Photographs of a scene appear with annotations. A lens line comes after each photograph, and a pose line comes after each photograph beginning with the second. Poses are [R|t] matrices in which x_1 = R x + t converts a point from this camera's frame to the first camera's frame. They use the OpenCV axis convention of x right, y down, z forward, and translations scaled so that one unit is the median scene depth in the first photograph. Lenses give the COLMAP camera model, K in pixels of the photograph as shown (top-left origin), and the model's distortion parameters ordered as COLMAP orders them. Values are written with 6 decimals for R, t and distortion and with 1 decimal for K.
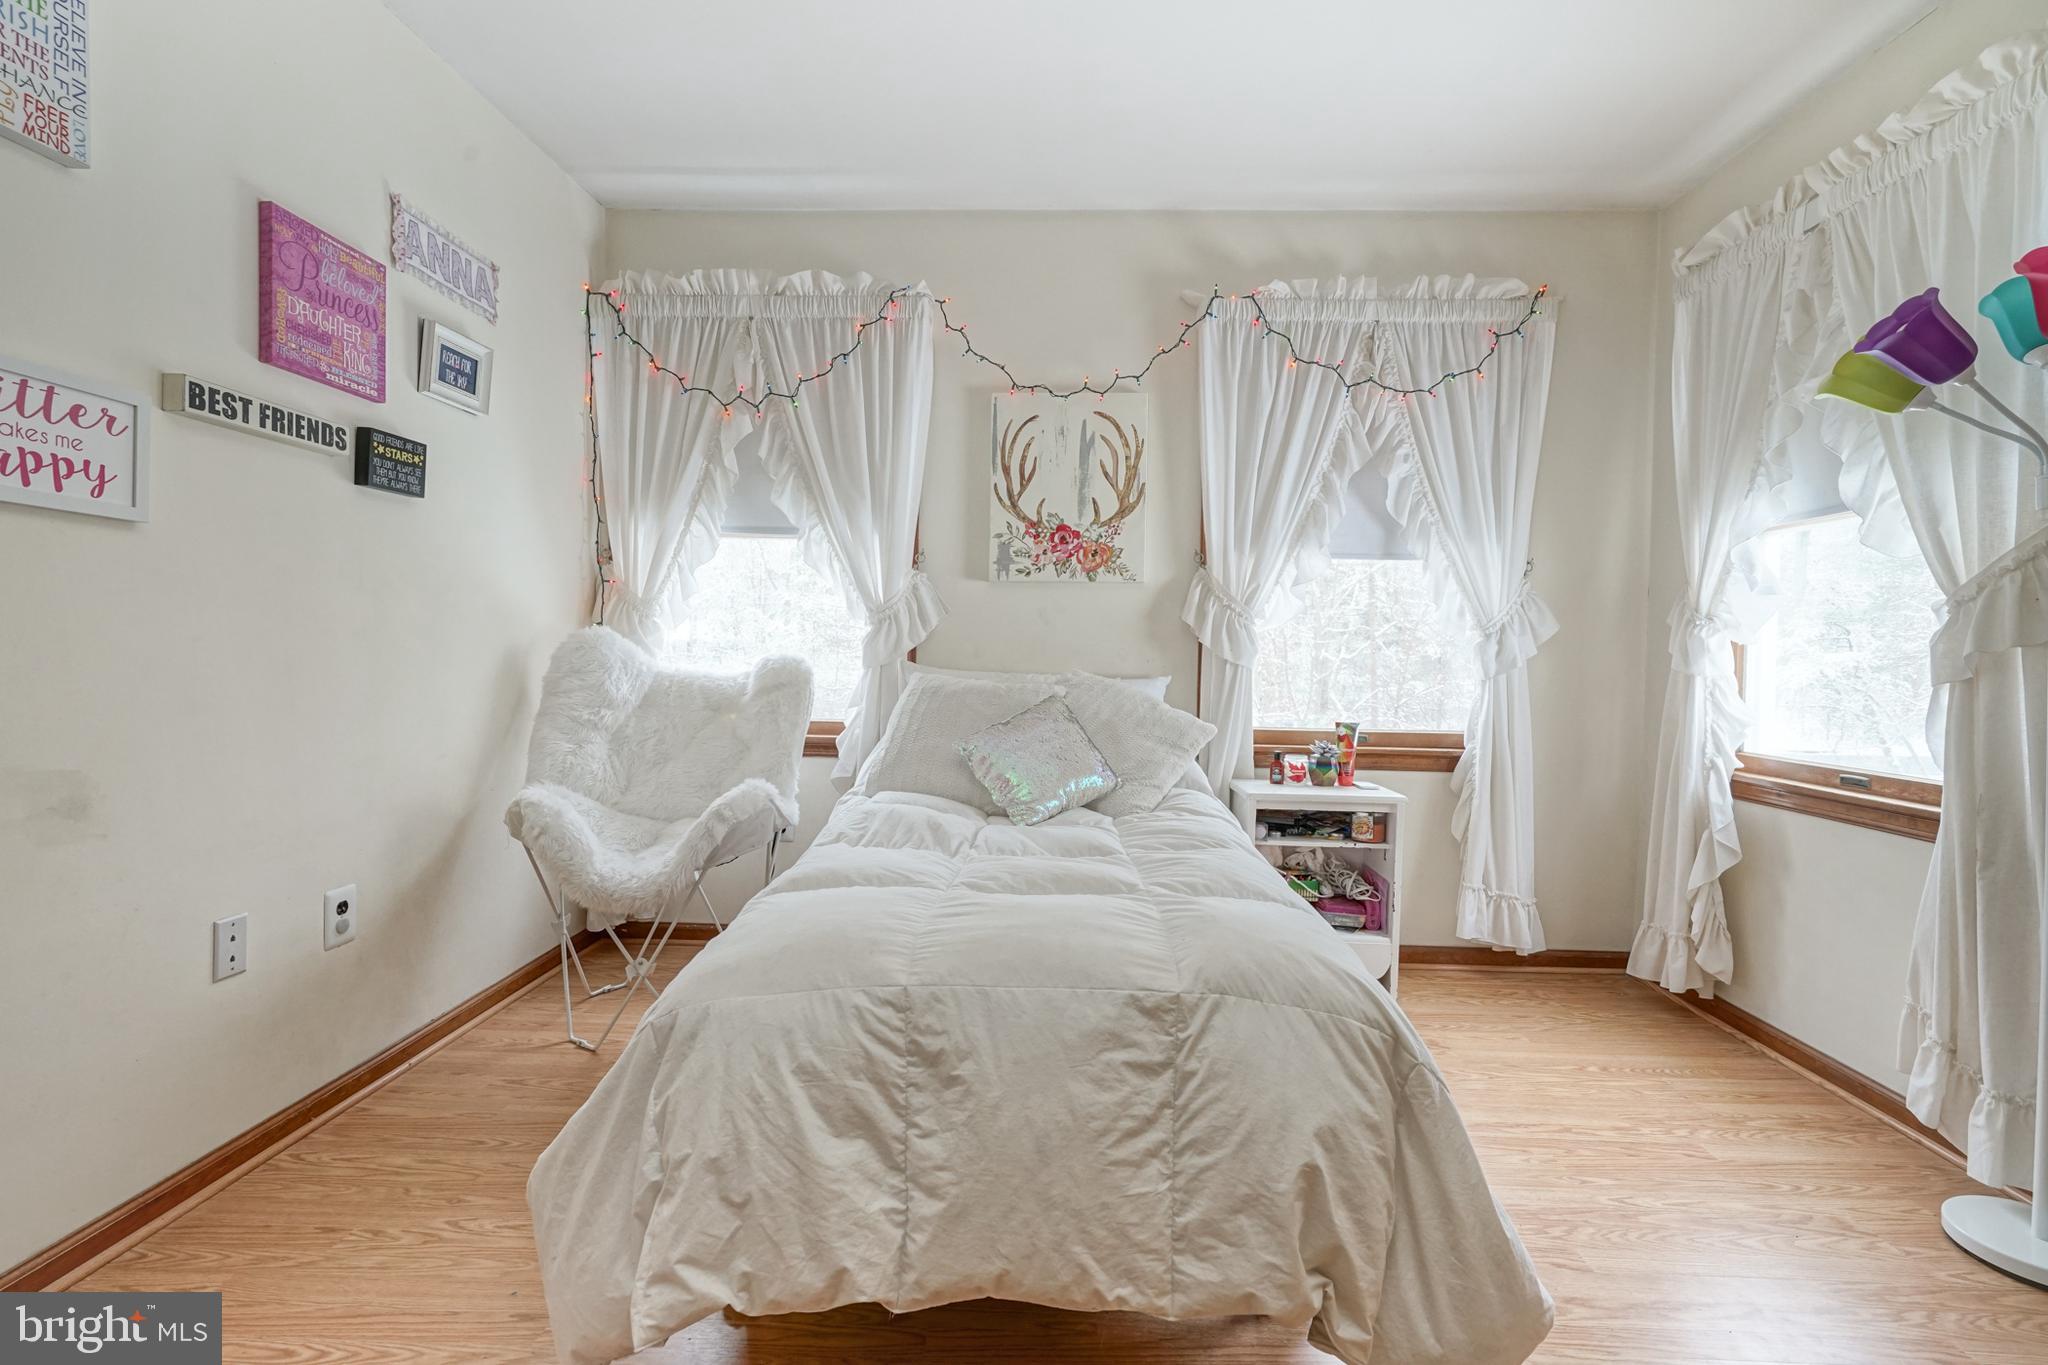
lens RADIAL K [[945.9, 0, 1034.2], [0, 945.9, 679.4], [0, 0, 1]] dist [-0.004821, 0.001565]
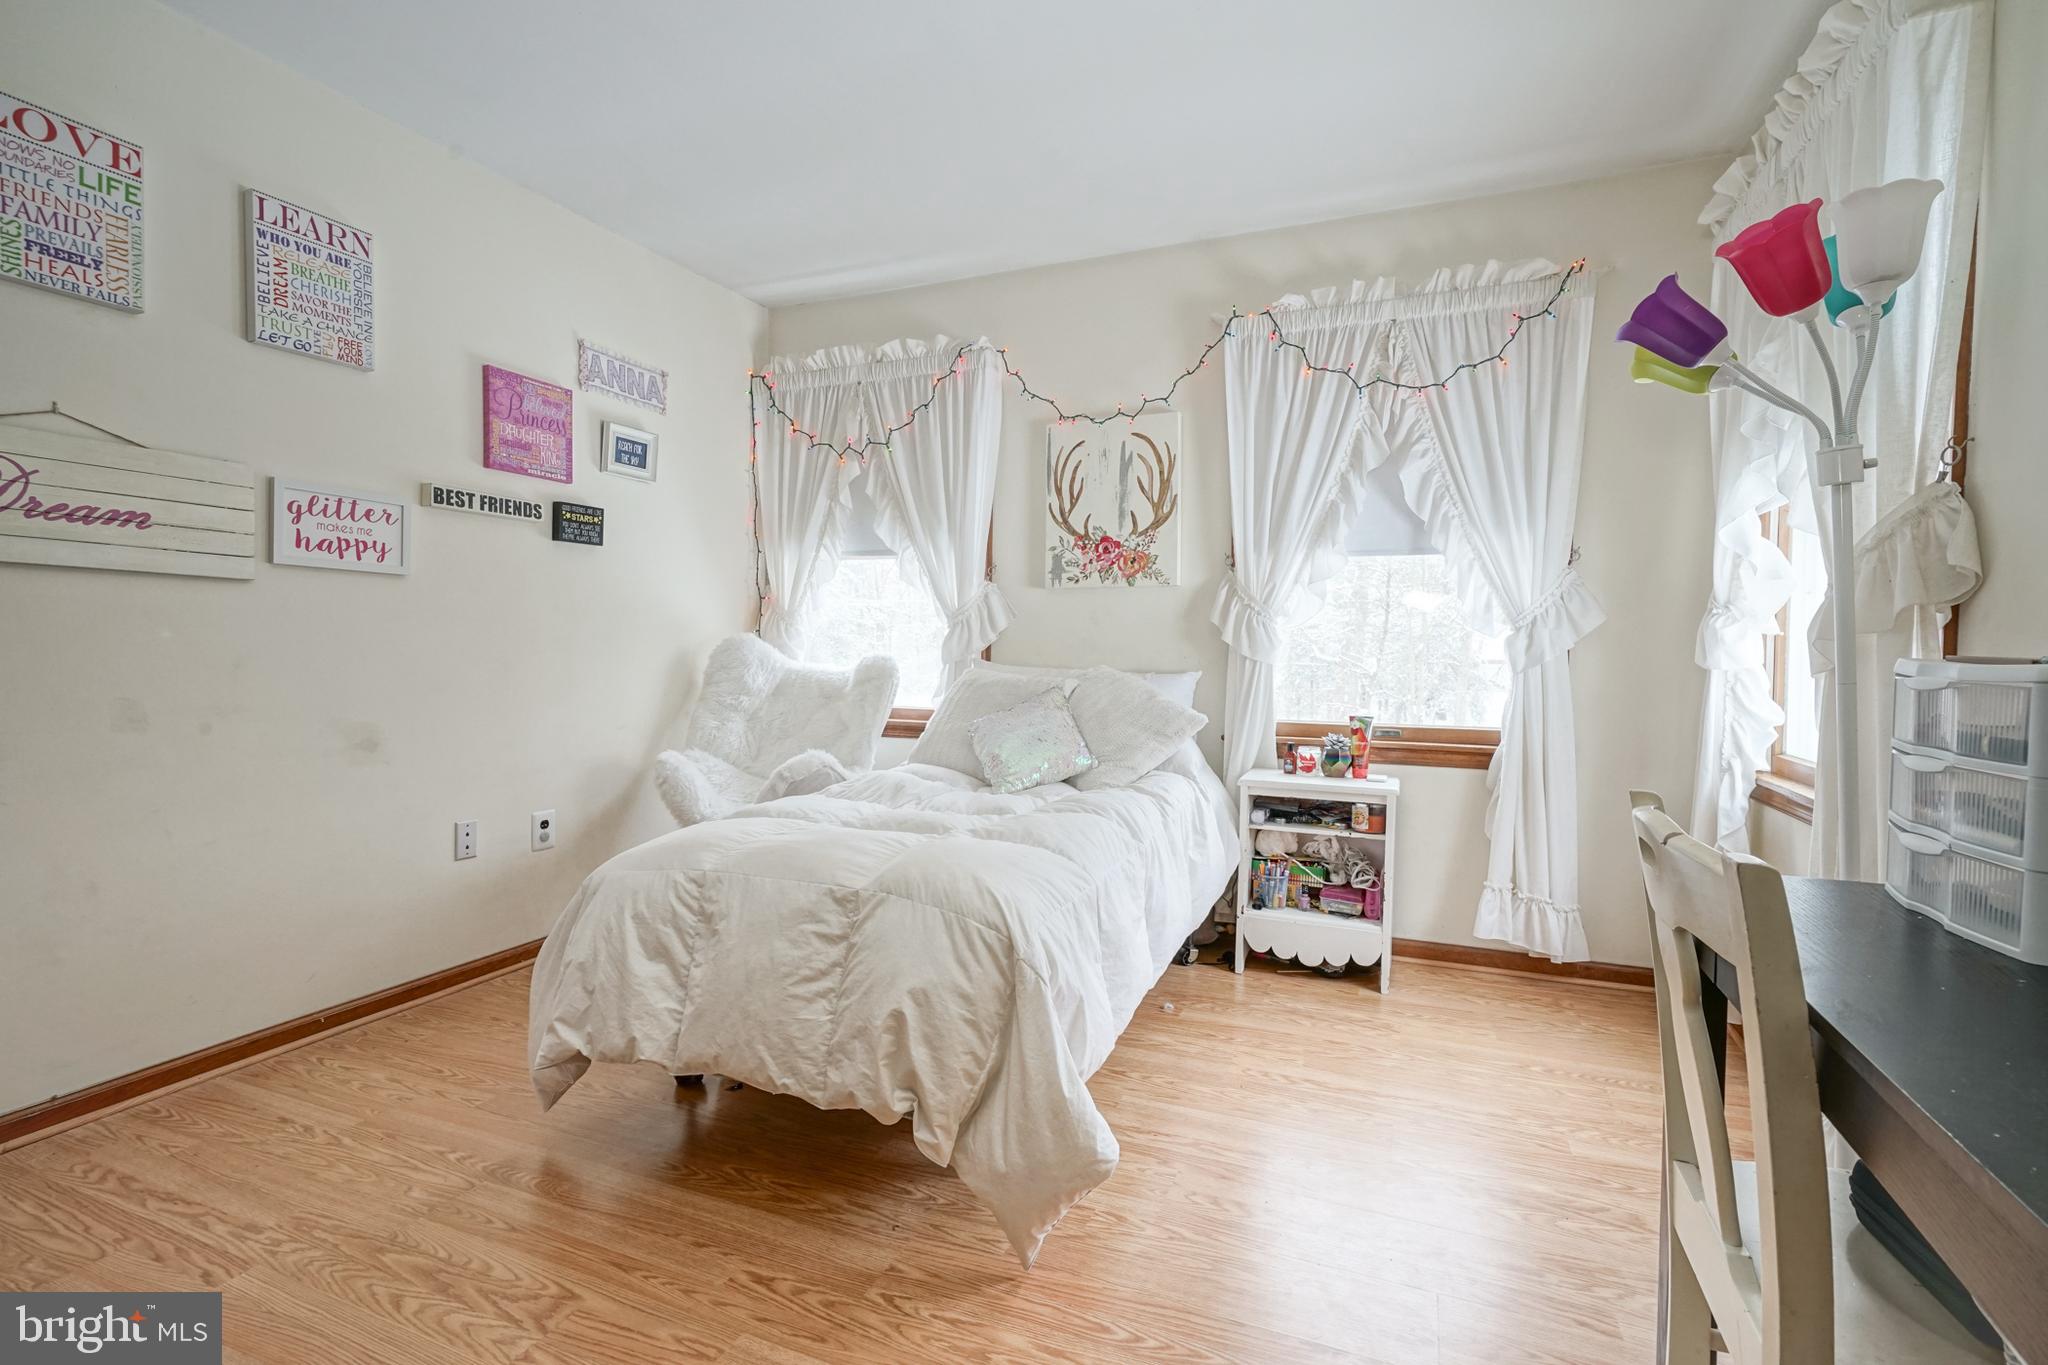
lens RADIAL K [[953.2, 0, 1019.1], [0, 953.2, 681.0], [0, 0, 1]] dist [-0.005451, 0.000300]
pose [[0.933163, 0.003239, -0.359438, 0.369830], [-0.003472, 0.999994, -0.000003, 0.008954], [0.359436, 0.001251, 0.933169, -0.098333]]
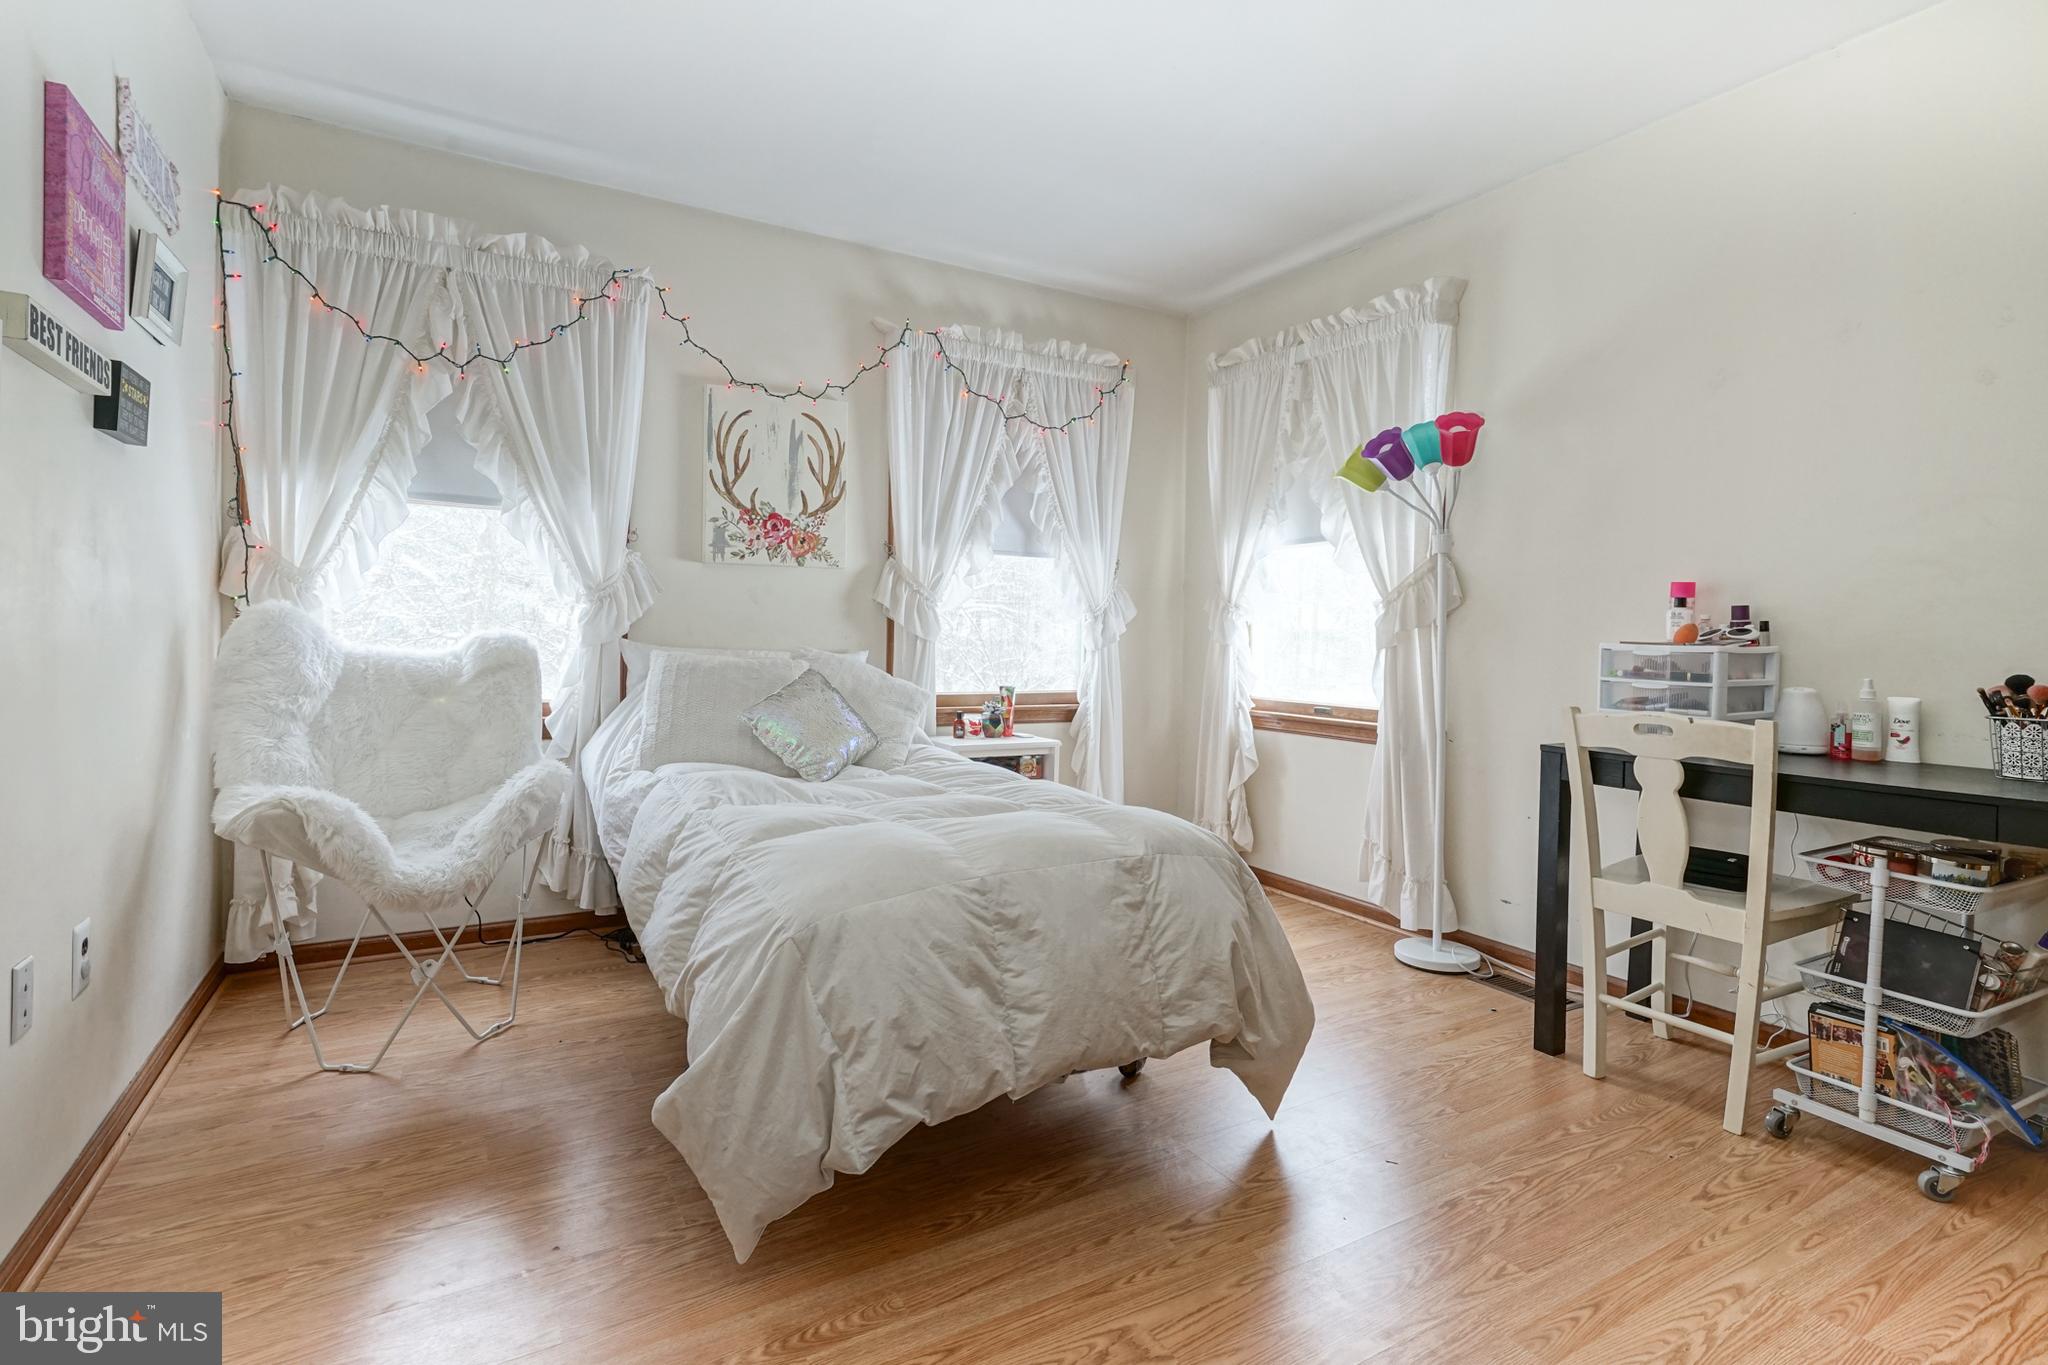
lens RADIAL K [[962.5, 0, 1001.9], [0, 962.5, 653.5], [0, 0, 1]] dist [-0.005144, 0.000969]
pose [[0.852460, -0.013403, 0.522620, -0.355584], [0.014098, 0.999897, 0.002648, -0.001273], [-0.522602, 0.005111, 0.852562, -0.087681]]
